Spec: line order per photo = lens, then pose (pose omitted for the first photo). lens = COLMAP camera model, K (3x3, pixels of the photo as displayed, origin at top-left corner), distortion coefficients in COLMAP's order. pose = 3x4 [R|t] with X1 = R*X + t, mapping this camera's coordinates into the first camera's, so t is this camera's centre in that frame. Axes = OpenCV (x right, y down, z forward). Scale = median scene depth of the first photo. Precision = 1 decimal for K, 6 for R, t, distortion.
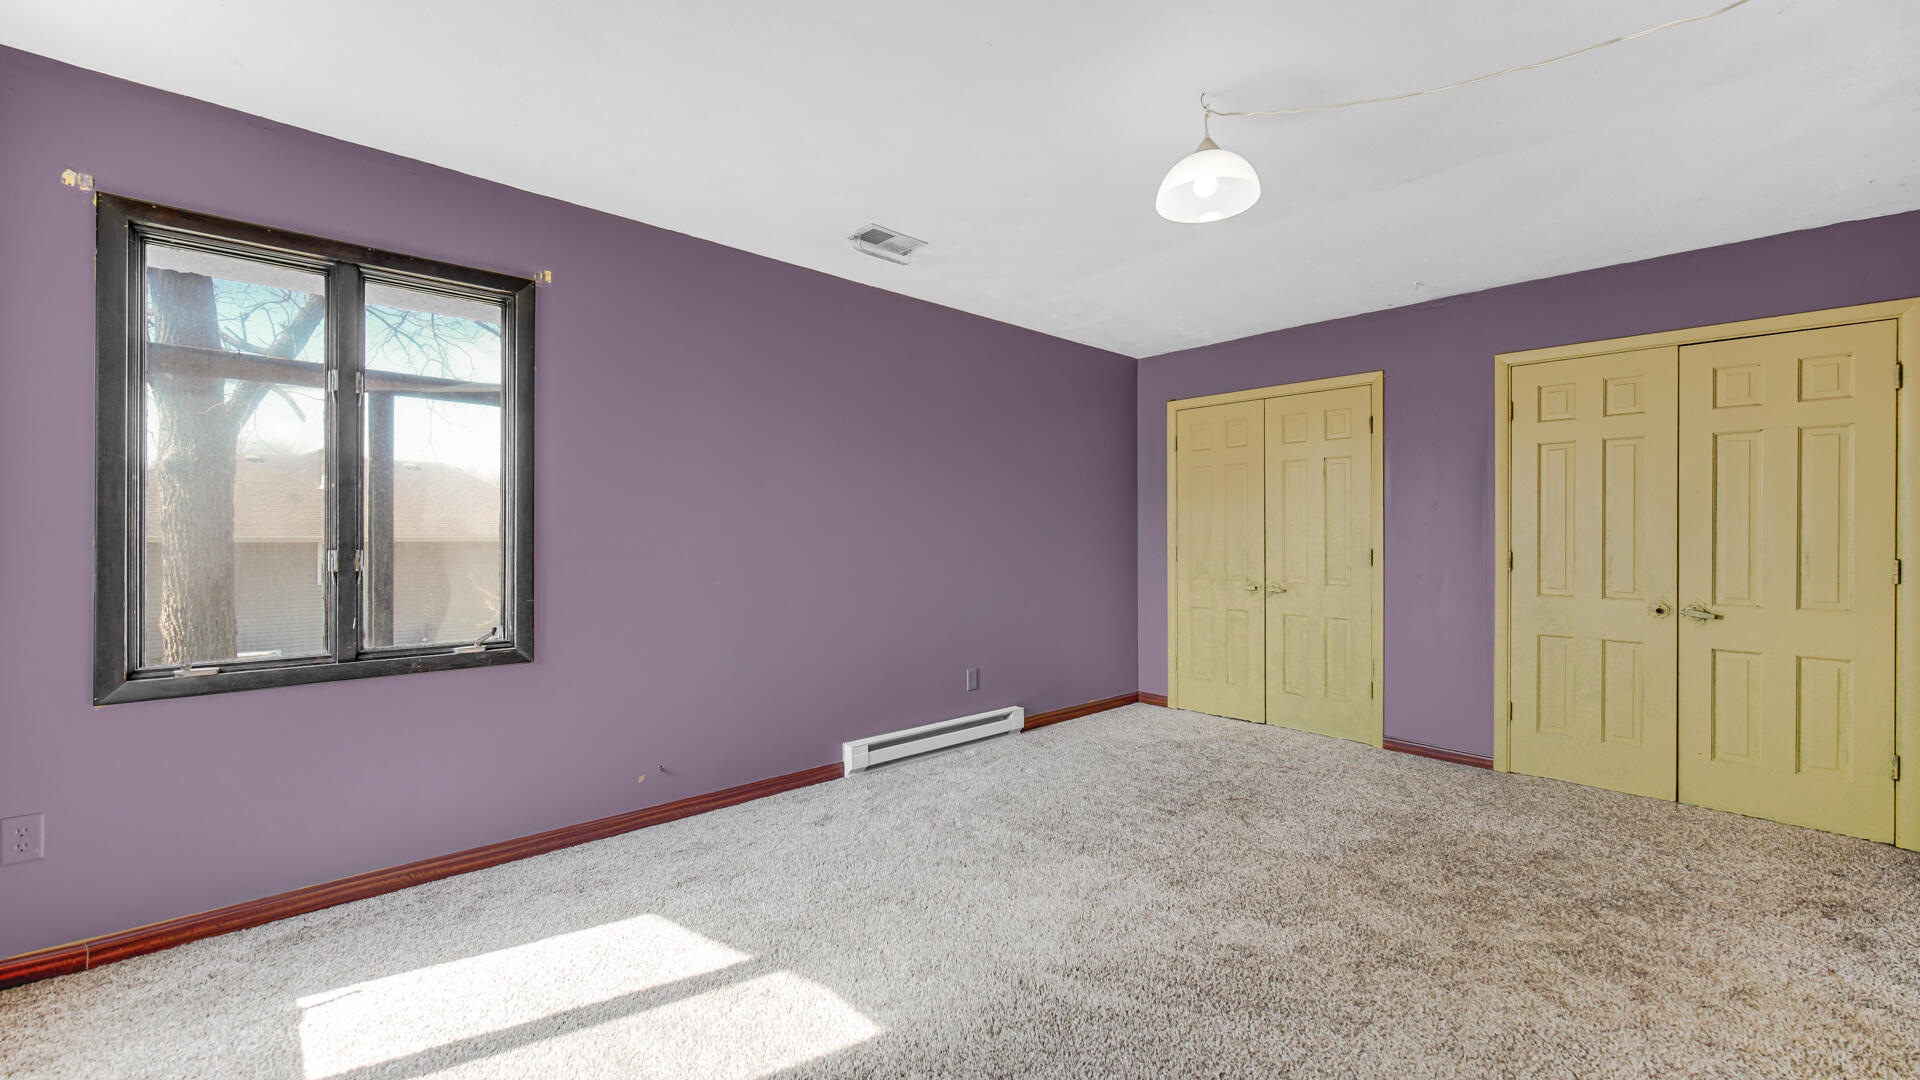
lens RADIAL K [[778.0, 0, 956.1], [0, 778.0, 531.8], [0, 0, 1]] dist [-0.006883, 0.000539]
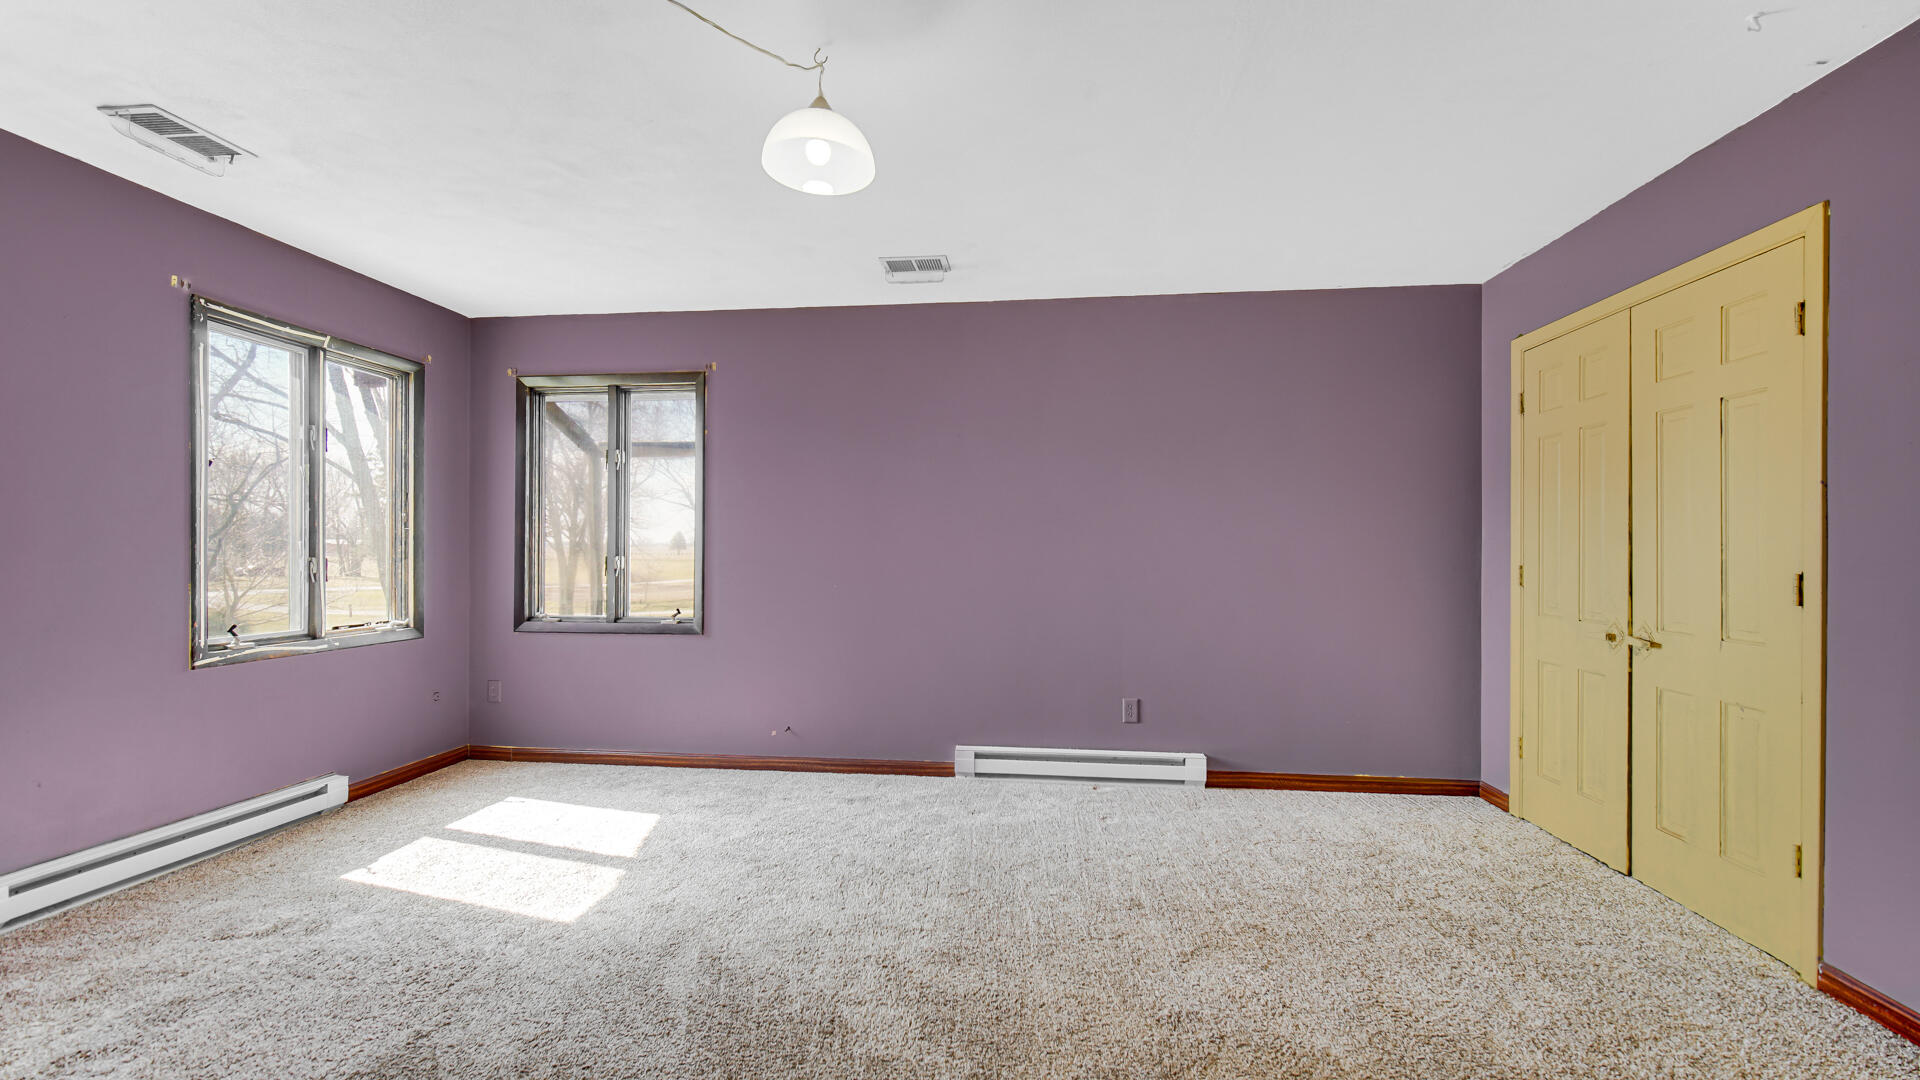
lens RADIAL K [[778.0, 0, 954.7], [0, 778.0, 552.3], [0, 0, 1]] dist [-0.006883, 0.000539]
pose [[0.641088, 0.002276, -0.767464, 0.703346], [0.003983, 0.999972, 0.006292, 0.004446], [0.767457, -0.007091, 0.641061, 0.347285]]
